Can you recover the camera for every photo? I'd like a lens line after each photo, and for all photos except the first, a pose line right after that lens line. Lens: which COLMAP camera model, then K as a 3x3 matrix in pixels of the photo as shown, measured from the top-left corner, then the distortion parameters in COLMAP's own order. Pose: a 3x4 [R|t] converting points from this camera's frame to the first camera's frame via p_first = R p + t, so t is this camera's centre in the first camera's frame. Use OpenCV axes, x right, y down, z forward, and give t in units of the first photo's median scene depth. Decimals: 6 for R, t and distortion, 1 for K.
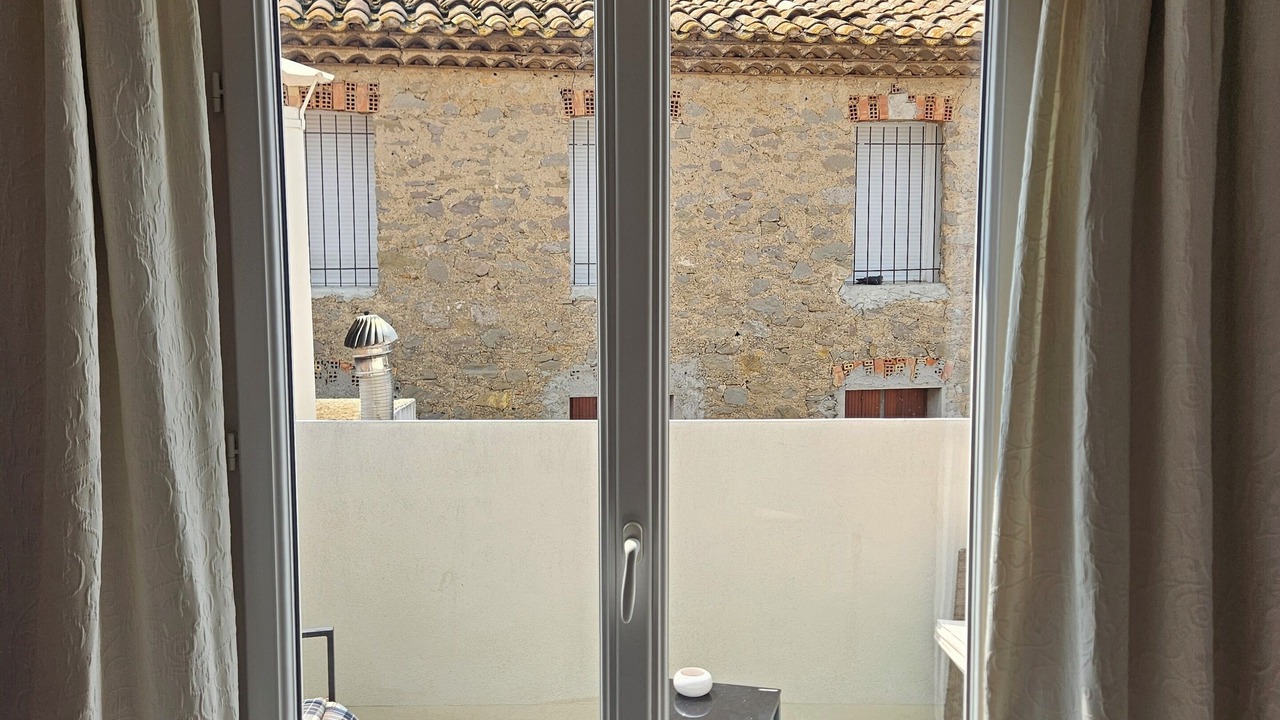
lens RADIAL K [[1135.8, 0, 661.7], [0, 1135.8, 357.1], [0, 0, 1]] dist [0.085508, -0.084039]
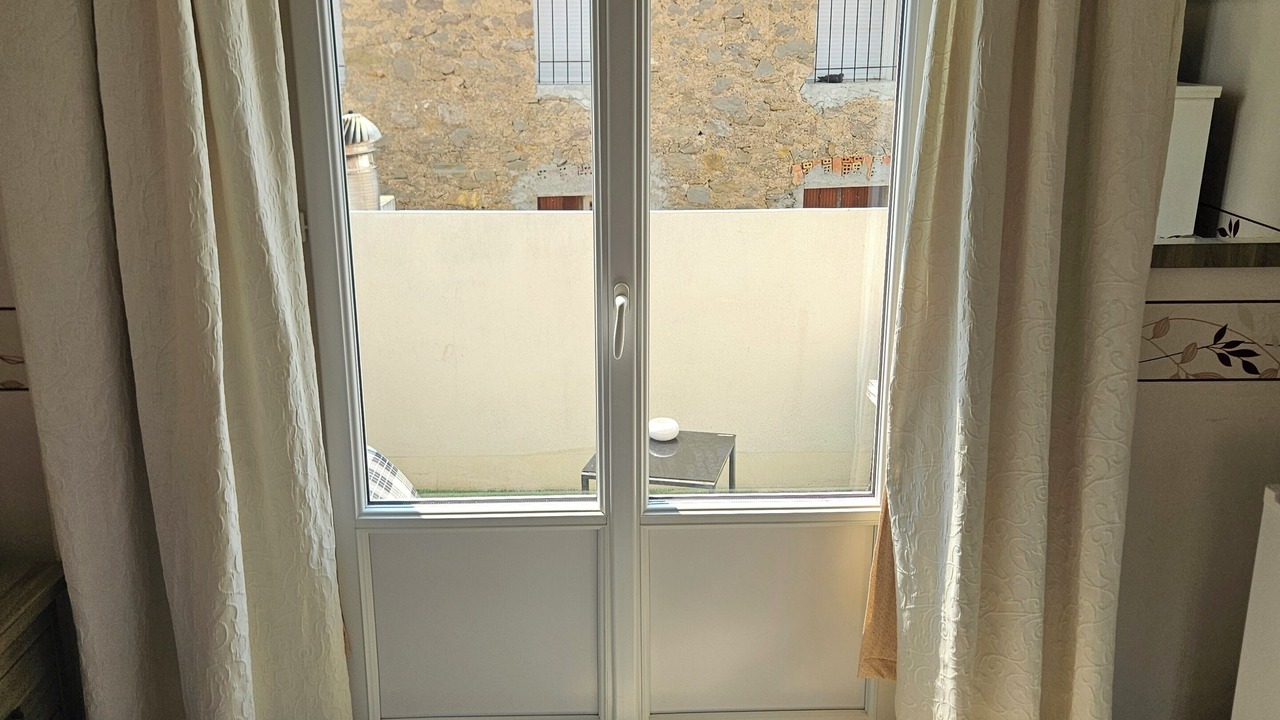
lens RADIAL K [[1135.8, 0, 646.0], [0, 1135.8, 368.2], [0, 0, 1]] dist [0.085508, -0.084039]
pose [[0.999775, -0.005697, 0.020422, -0.008215], [0.001897, 0.983397, 0.181457, 0.002502], [-0.021117, -0.181378, 0.983187, -0.089966]]
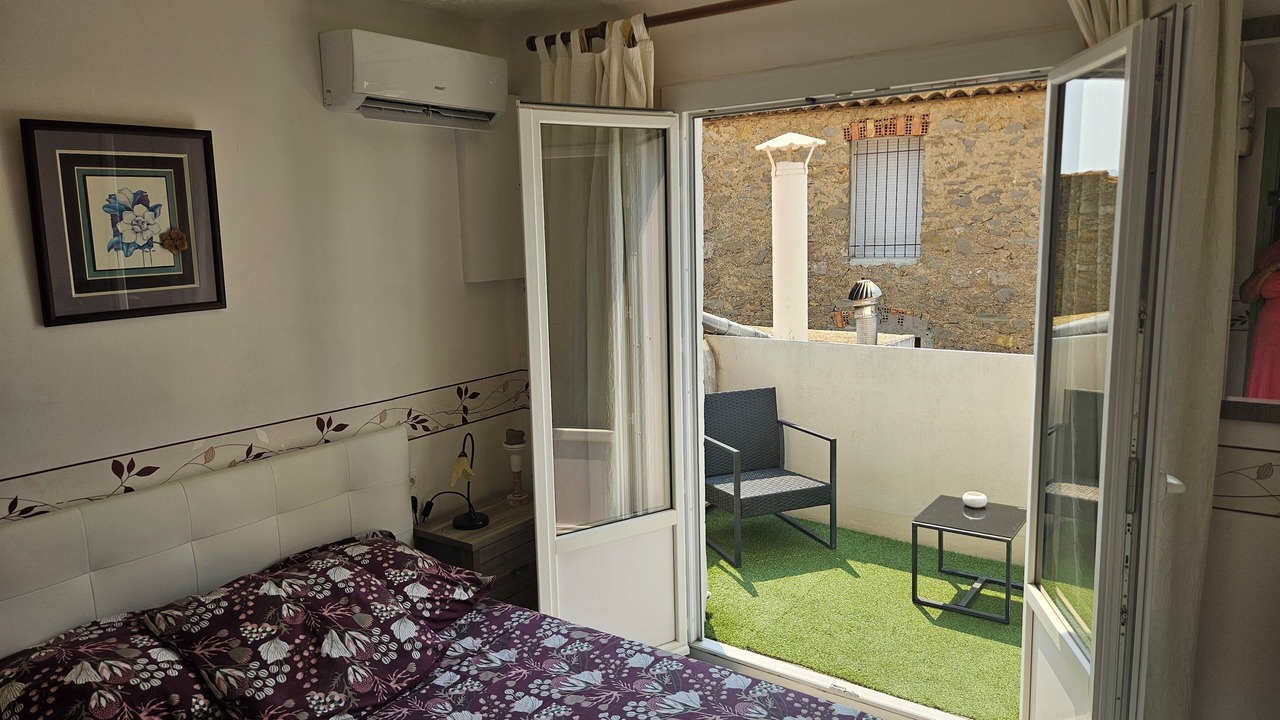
lens RADIAL K [[854.6, 0, 638.4], [0, 854.6, 351.2], [0, 0, 1]] dist [0.069549, -0.062076]
pose [[0.806970, 0.066597, -0.586825, 0.198156], [-0.034453, 0.997238, 0.065796, -0.005404], [0.589586, -0.032877, 0.807036, -0.158558]]
